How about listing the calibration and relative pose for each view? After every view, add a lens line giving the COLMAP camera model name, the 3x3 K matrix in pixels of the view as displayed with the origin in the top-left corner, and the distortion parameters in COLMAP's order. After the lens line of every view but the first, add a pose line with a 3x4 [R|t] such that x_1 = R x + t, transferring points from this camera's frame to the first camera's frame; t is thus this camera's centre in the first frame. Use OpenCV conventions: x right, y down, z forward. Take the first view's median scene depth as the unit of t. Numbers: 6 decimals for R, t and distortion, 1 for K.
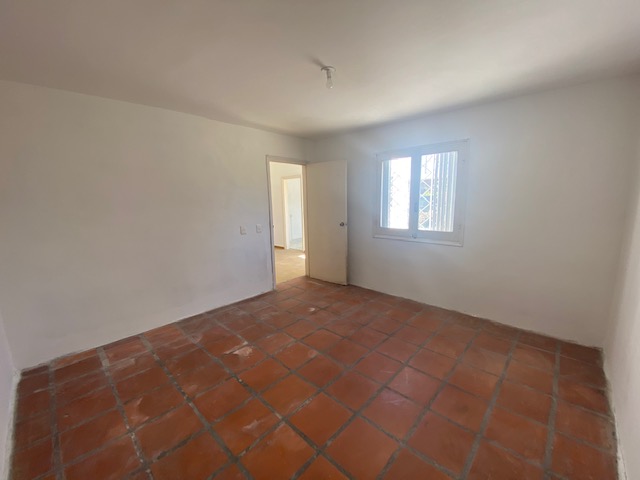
lens RADIAL K [[260.9, 0, 319.6], [0, 260.9, 238.1], [0, 0, 1]] dist [0.054931, -0.034061]
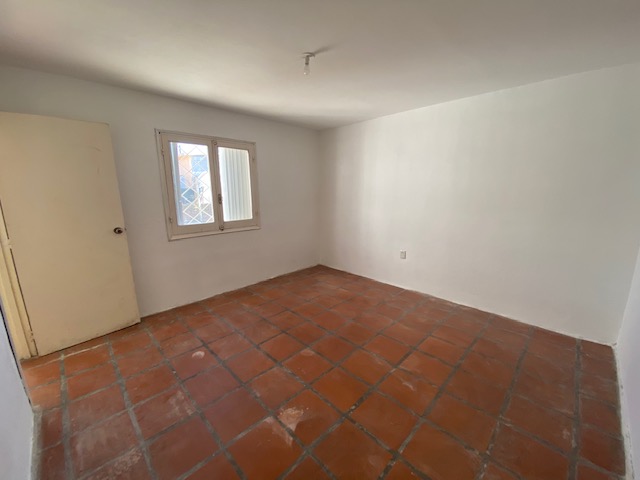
lens RADIAL K [[260.9, 0, 319.6], [0, 260.9, 238.1], [0, 0, 1]] dist [0.054931, -0.034061]
pose [[0.024152, -0.170856, 0.985000, -0.704726], [0.159116, 0.973384, 0.164940, -0.087570], [-0.986964, 0.152746, 0.050695, 0.675307]]
